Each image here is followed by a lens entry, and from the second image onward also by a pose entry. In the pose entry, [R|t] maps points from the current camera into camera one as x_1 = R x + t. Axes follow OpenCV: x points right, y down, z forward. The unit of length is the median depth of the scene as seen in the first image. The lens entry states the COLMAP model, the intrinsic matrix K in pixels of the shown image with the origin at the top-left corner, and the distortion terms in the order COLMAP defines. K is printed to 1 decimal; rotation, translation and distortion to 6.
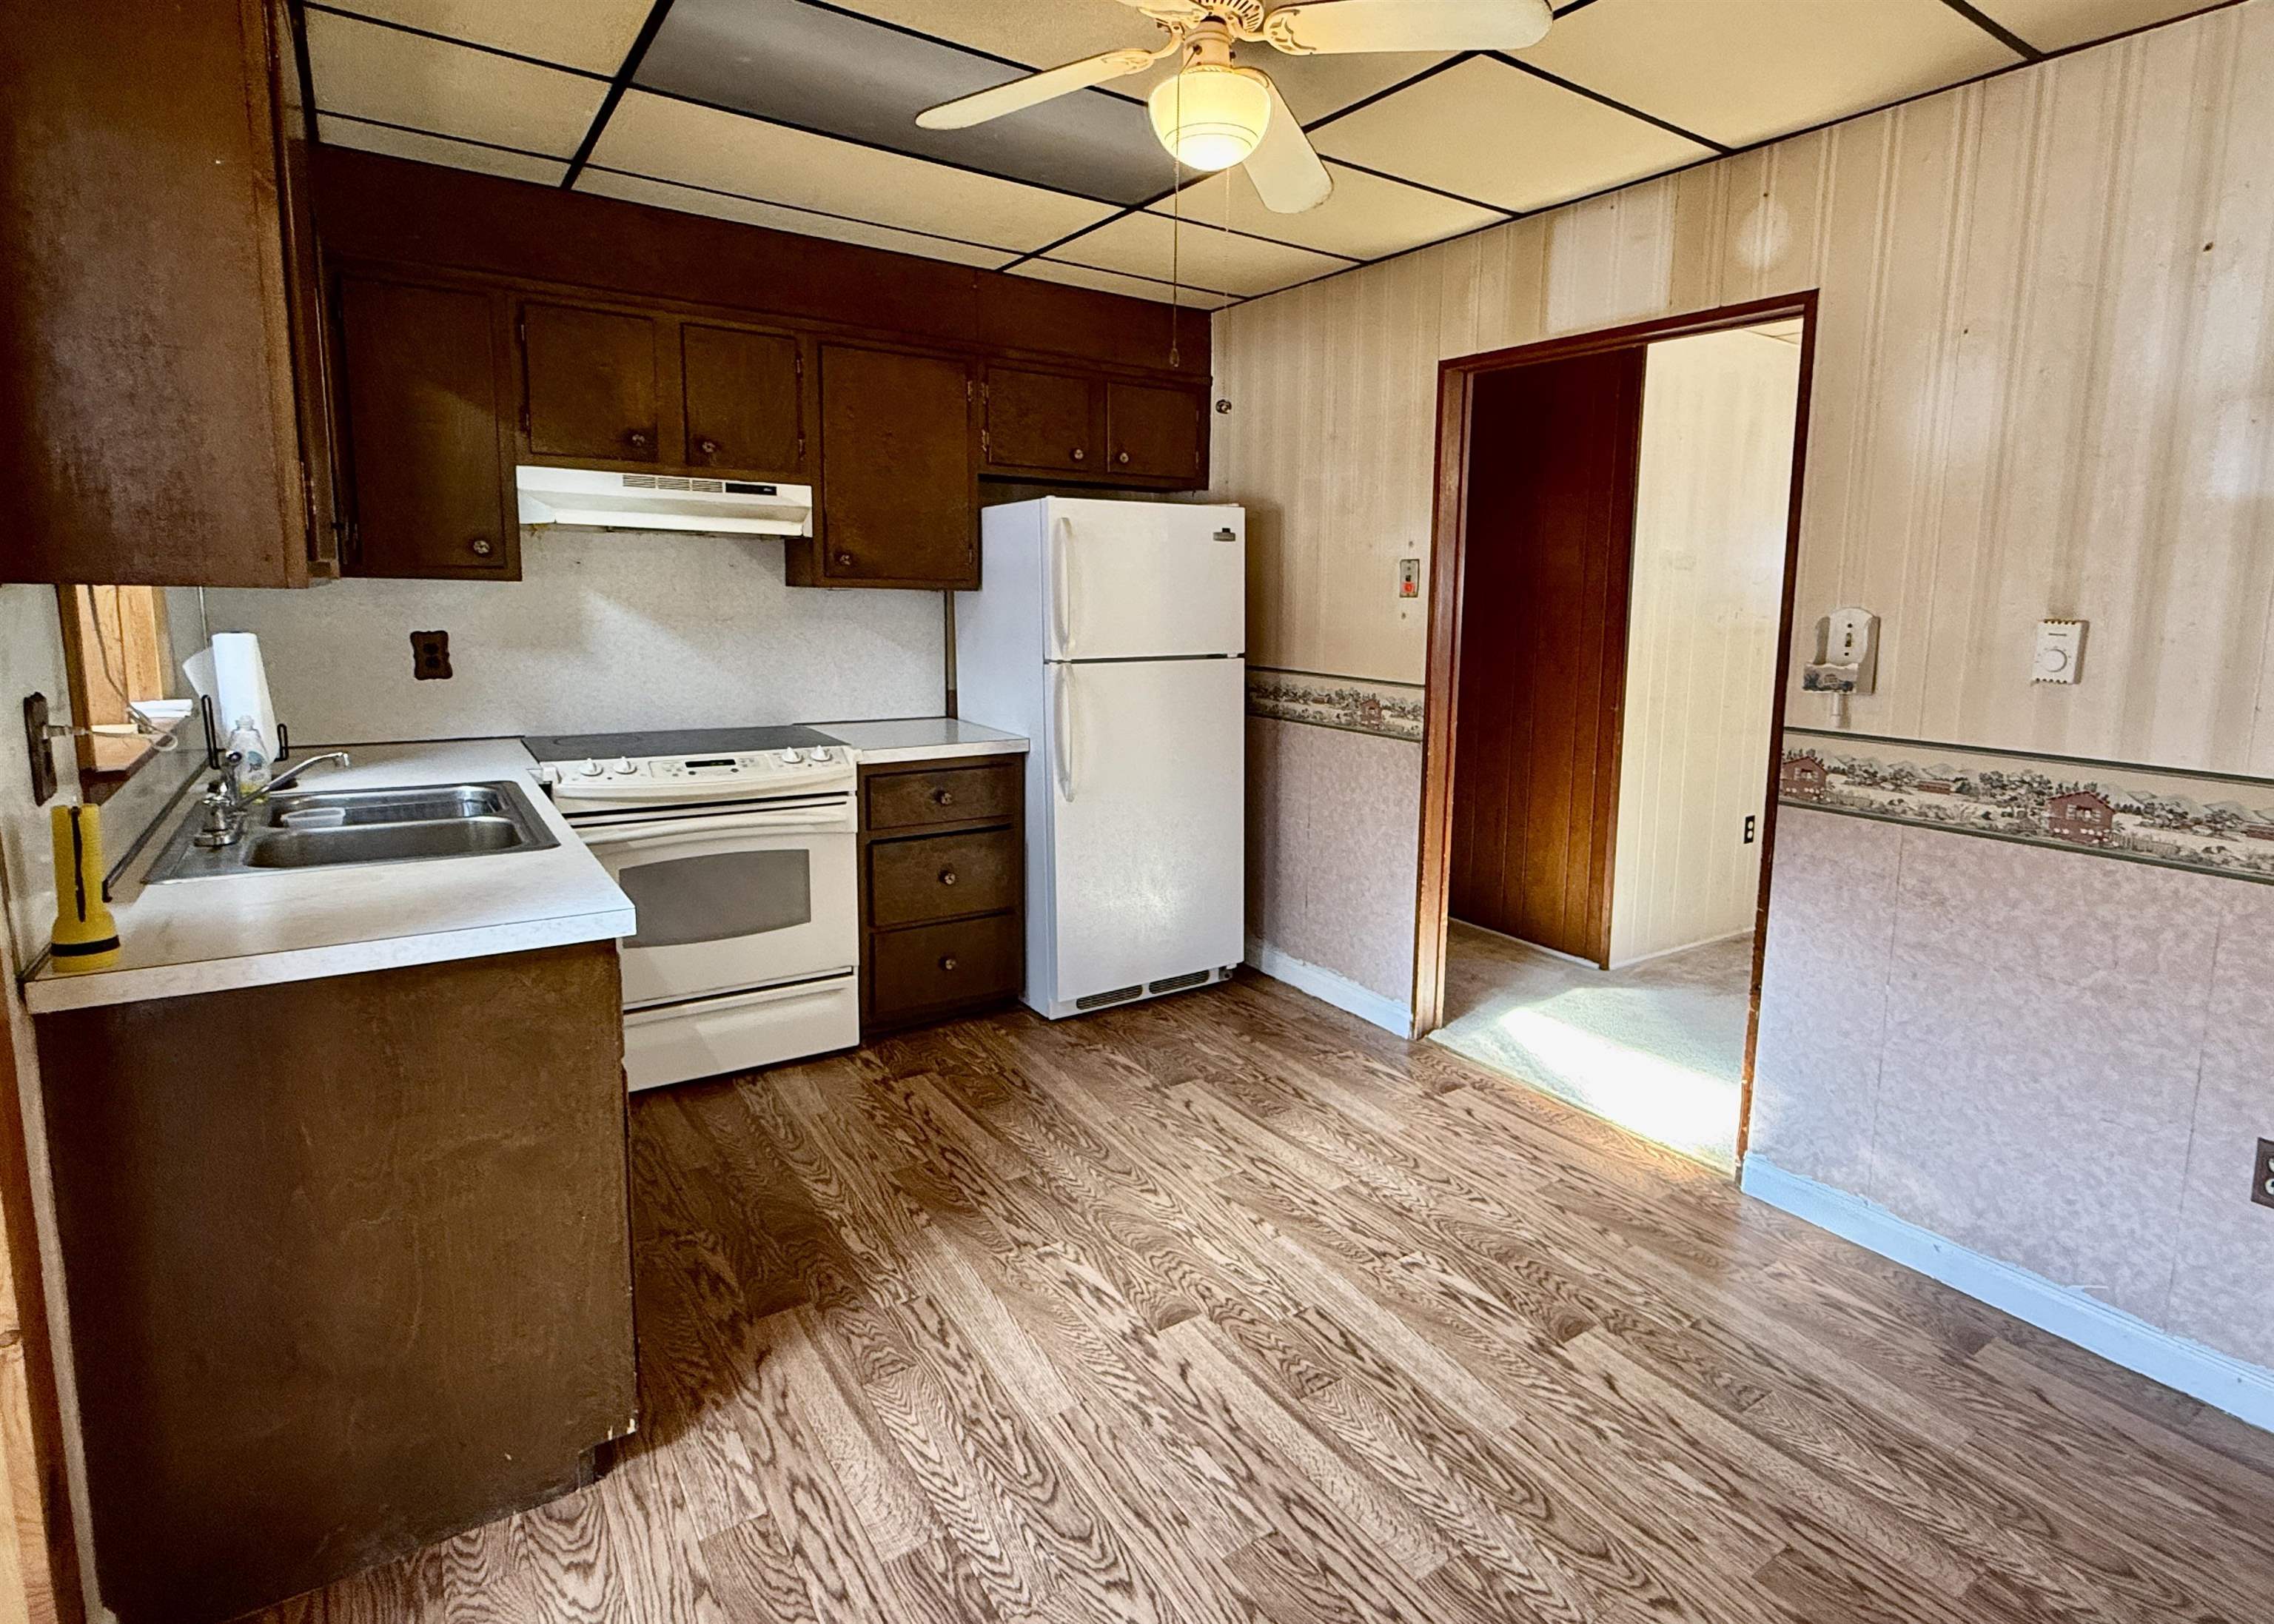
lens RADIAL K [[1193.7, 0, 1233.1], [0, 1193.7, 750.8], [0, 0, 1]] dist [0.002279, 0.000620]
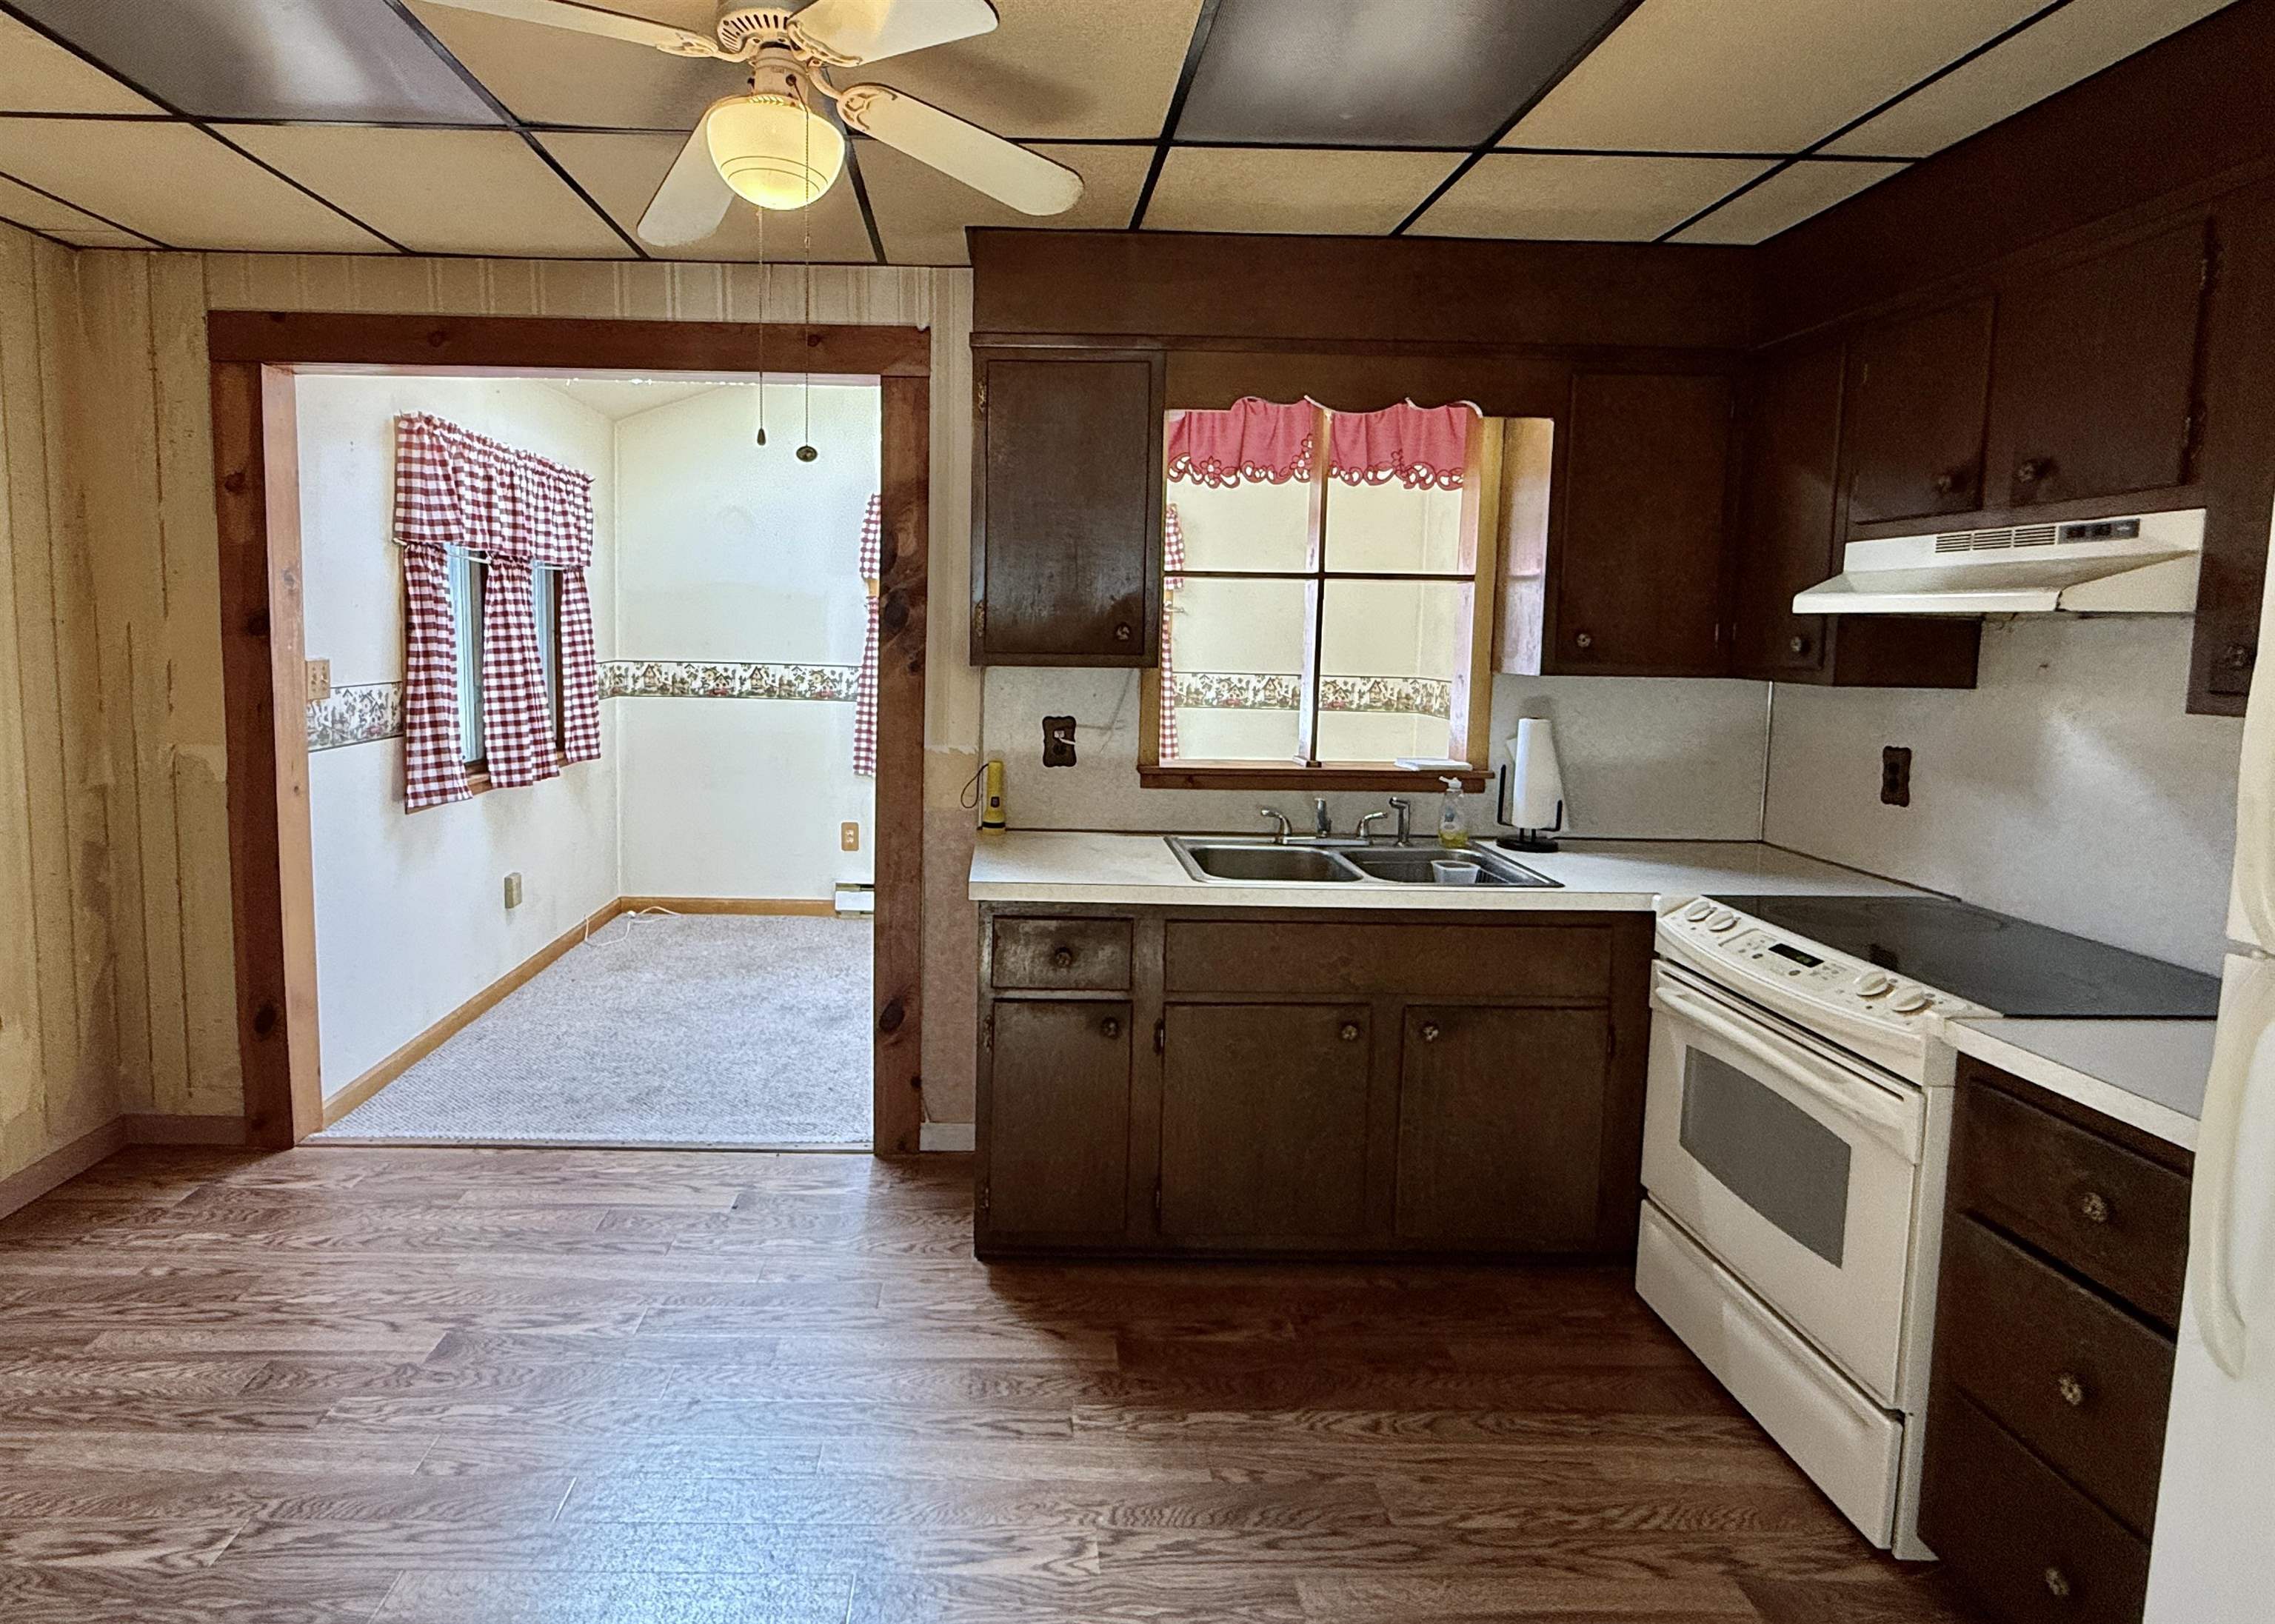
lens RADIAL K [[1171.0, 0, 1021.8], [0, 1171.0, 735.3], [0, 0, 1]] dist [-0.002651, -0.000836]
pose [[-0.574044, 0.043599, -0.817663, 0.337381], [-0.139481, 0.978780, 0.150113, -0.144199], [0.806857, 0.200220, -0.555782, 0.952958]]
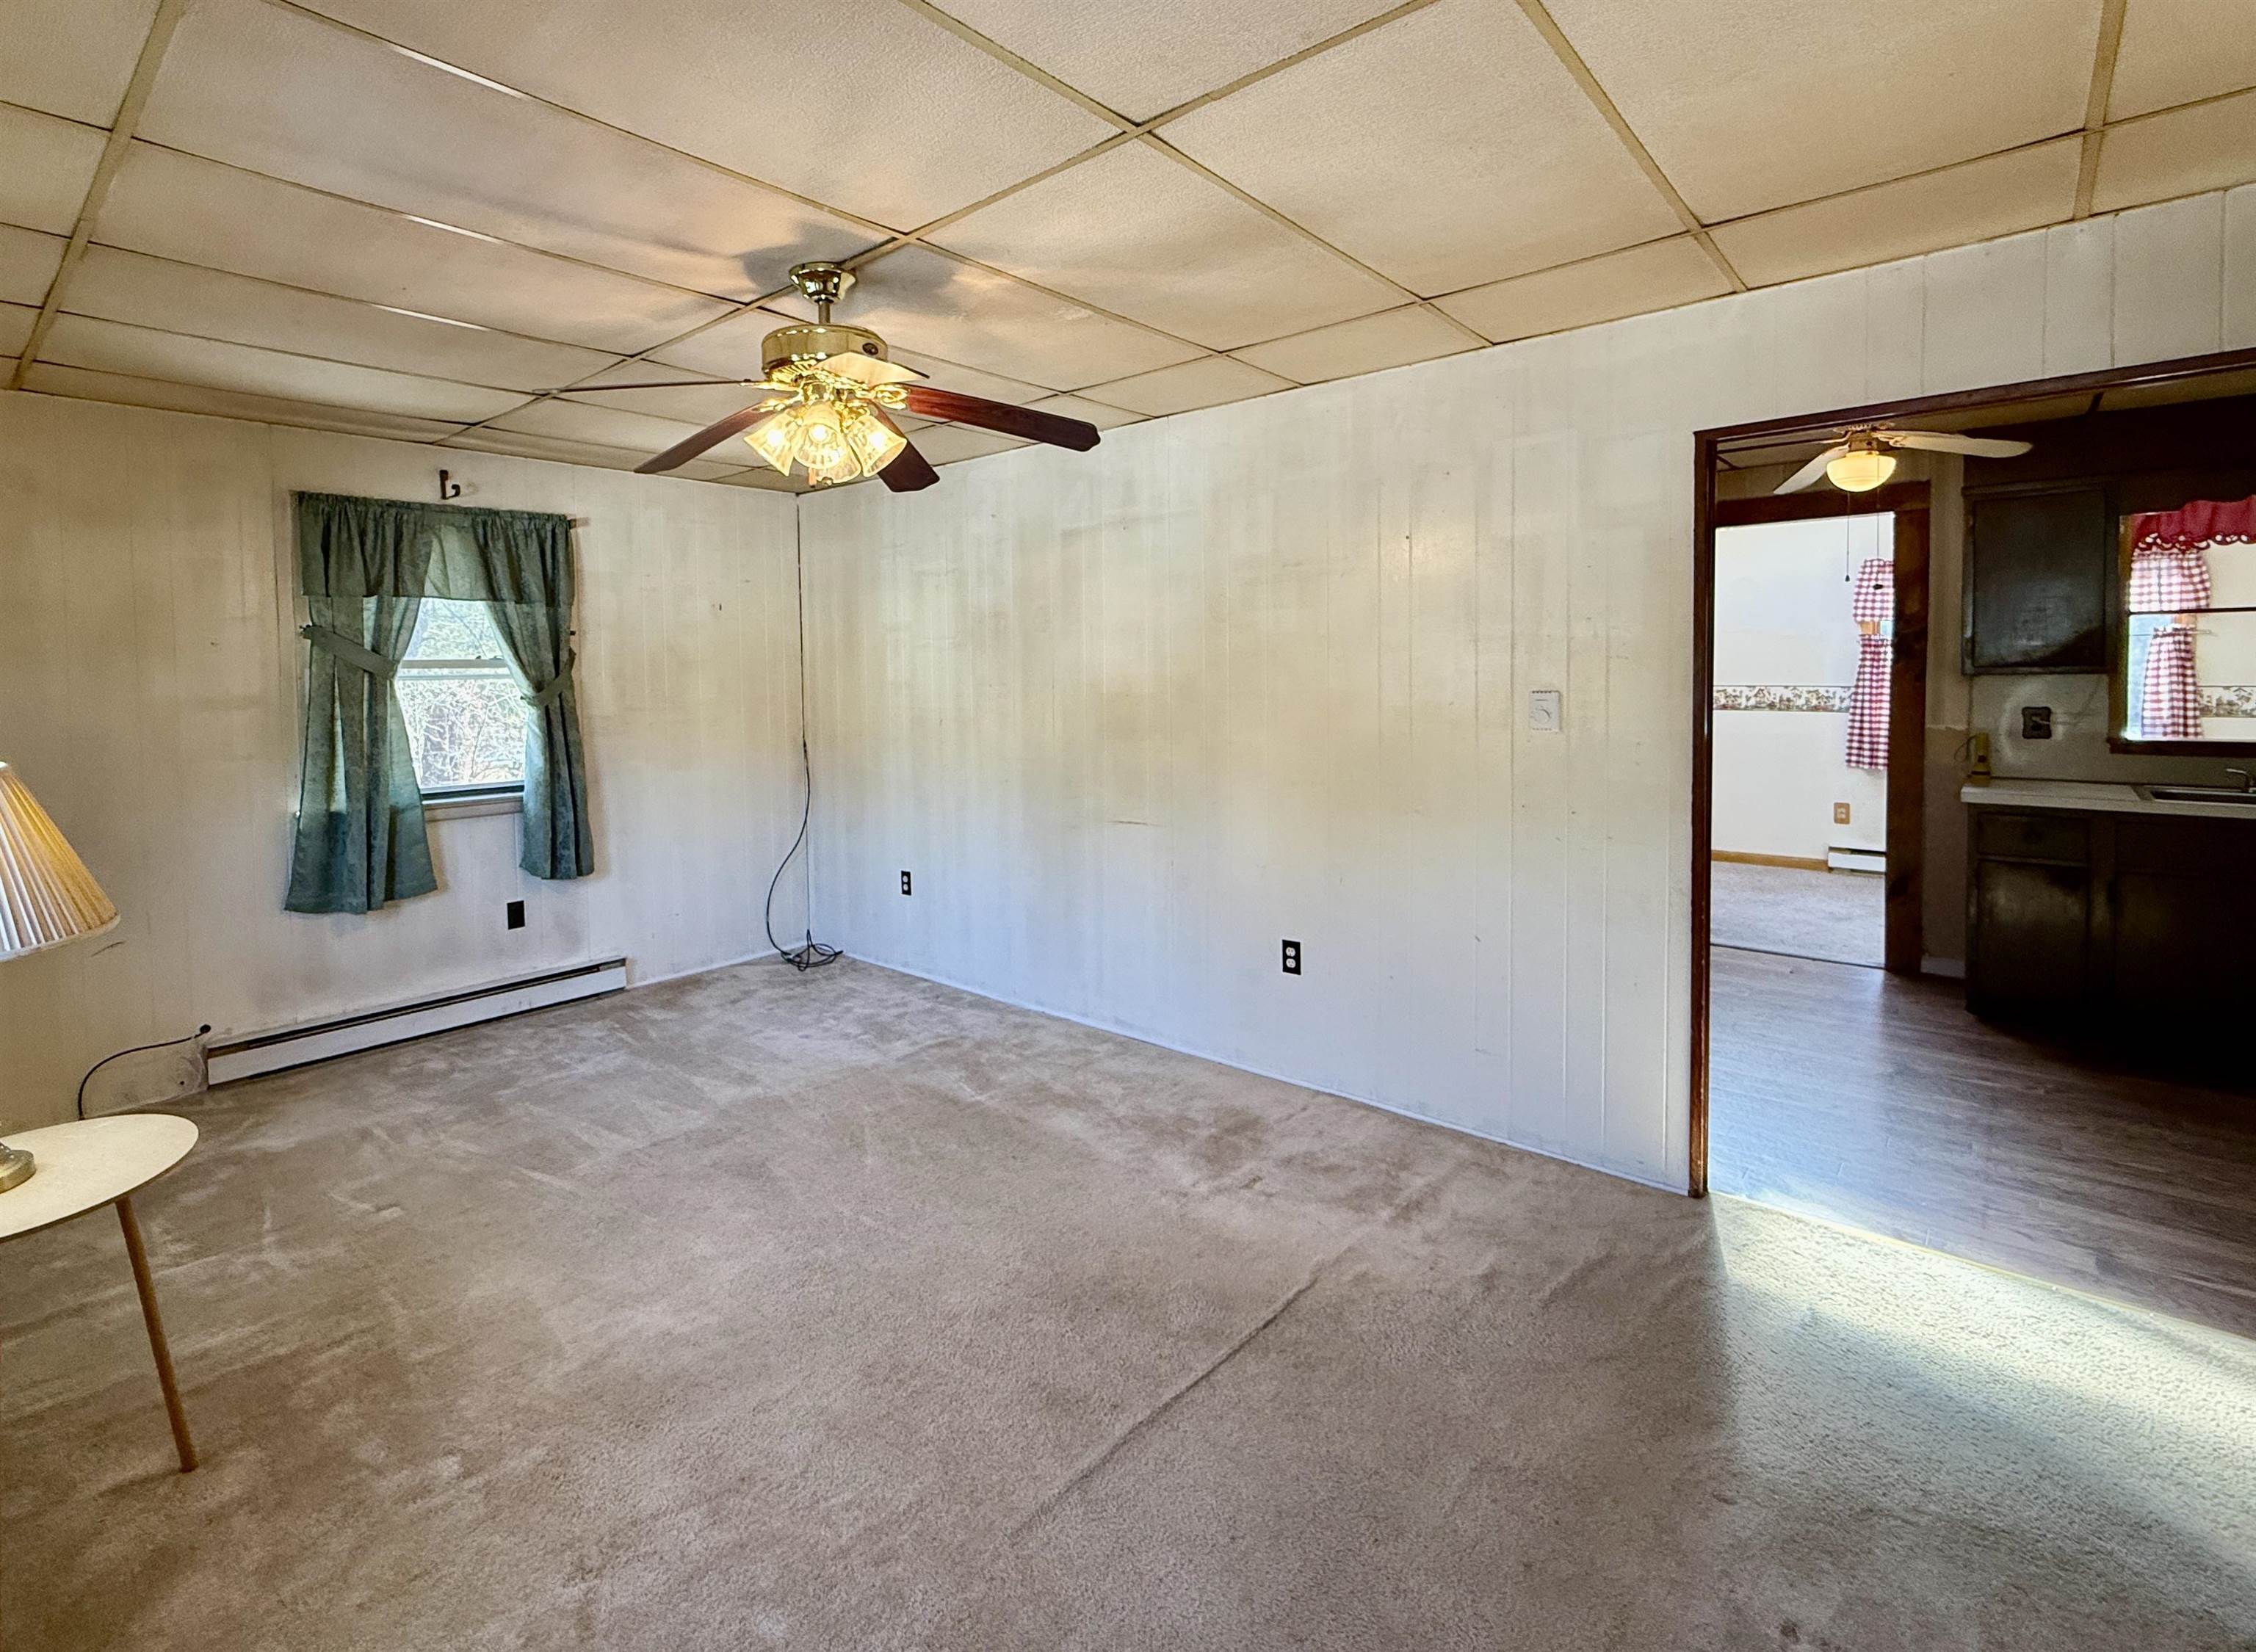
lens RADIAL K [[955.0, 0, 1120.4], [0, 955.0, 705.9], [0, 0, 1]] dist [0.000092, -0.000007]
pose [[-0.981273, 0.001475, -0.192618, 0.940299], [-0.031247, 0.985507, 0.166730, -0.191336], [0.190073, 0.169627, -0.967005, 1.414260]]
